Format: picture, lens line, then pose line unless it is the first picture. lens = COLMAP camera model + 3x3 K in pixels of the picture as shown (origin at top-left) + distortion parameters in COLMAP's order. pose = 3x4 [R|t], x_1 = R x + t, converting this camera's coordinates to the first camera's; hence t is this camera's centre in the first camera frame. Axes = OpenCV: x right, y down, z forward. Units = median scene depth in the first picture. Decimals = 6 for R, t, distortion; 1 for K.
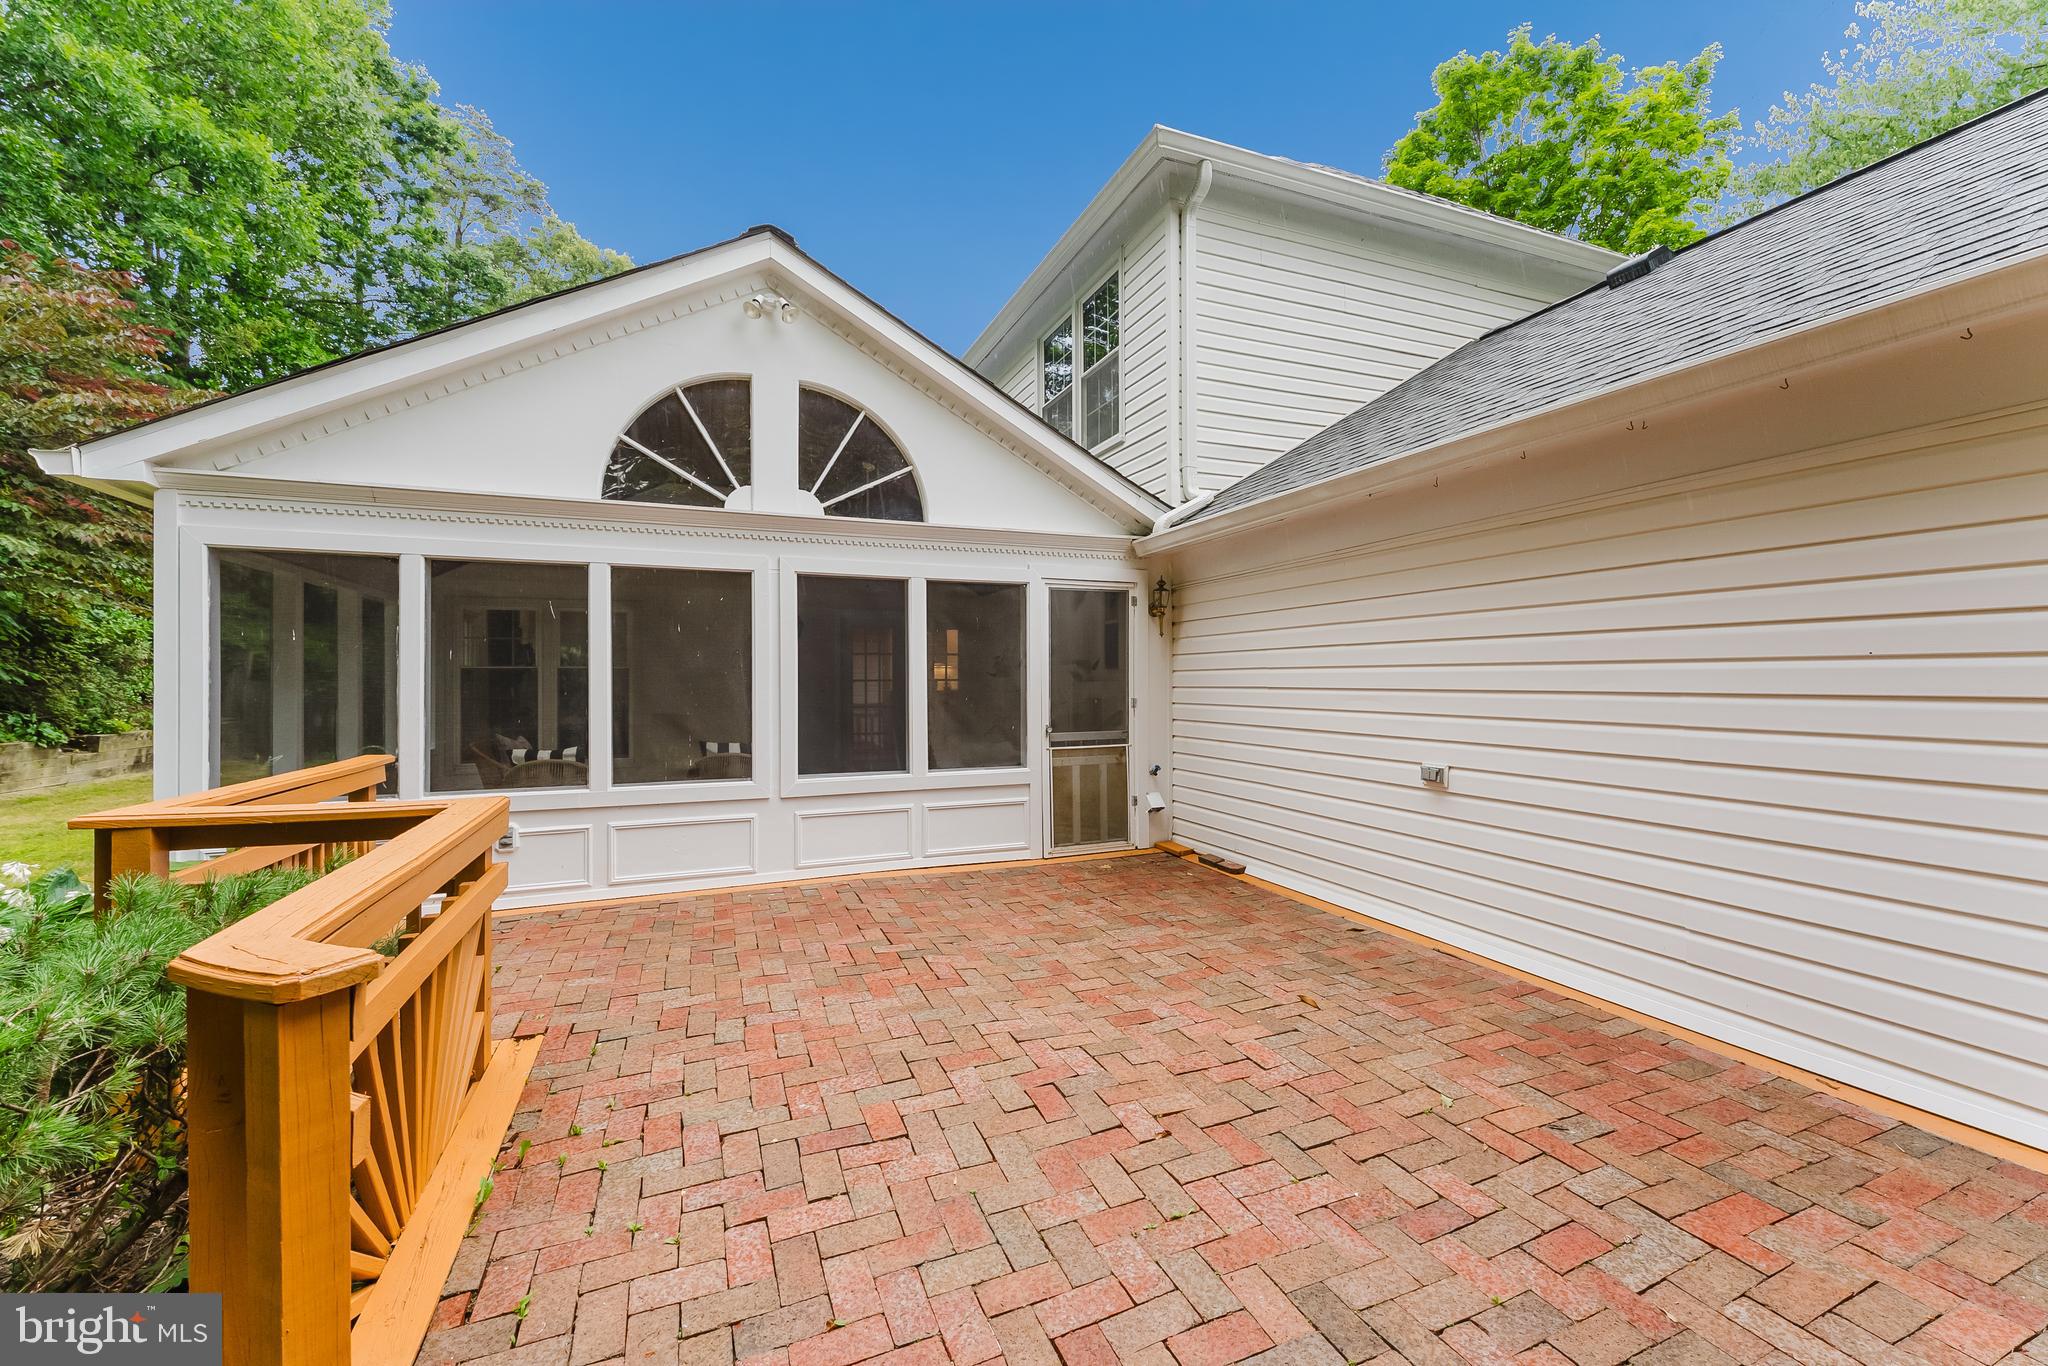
lens RADIAL K [[824.8, 0, 1025.4], [0, 824.8, 680.9], [0, 0, 1]] dist [-0.000314, -0.000031]
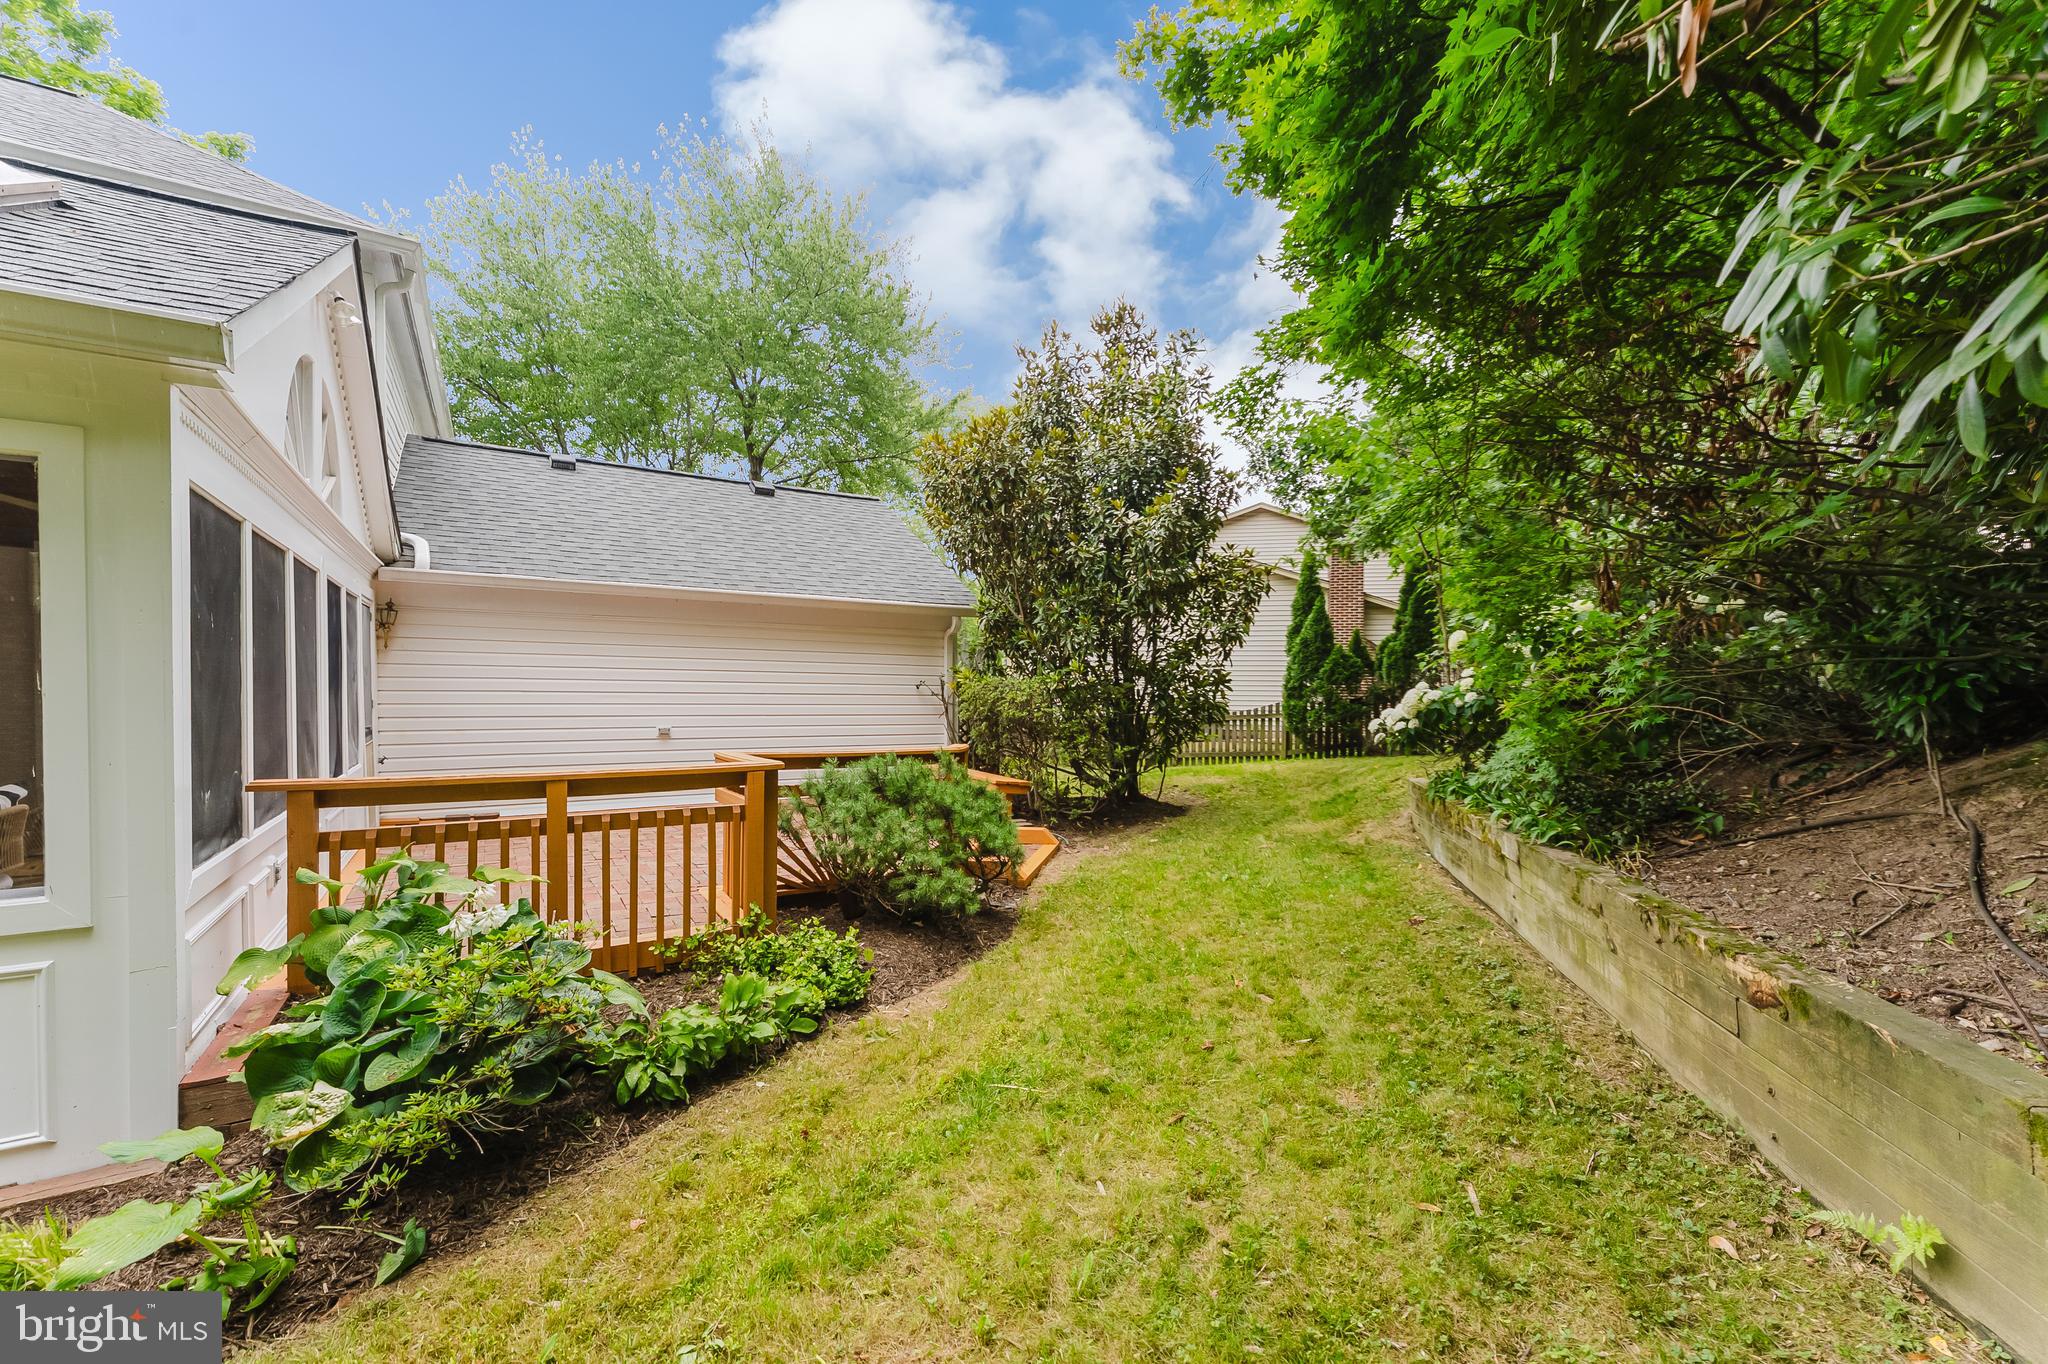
lens RADIAL K [[838.6, 0, 1025.5], [0, 838.6, 726.6], [0, 0, 1]] dist [0.001101, 0.000556]
pose [[-0.177518, -0.042992, 0.983178, -1.703123], [-0.010727, 0.999071, 0.041750, -0.002101], [-0.984059, -0.003135, -0.177814, 0.420436]]
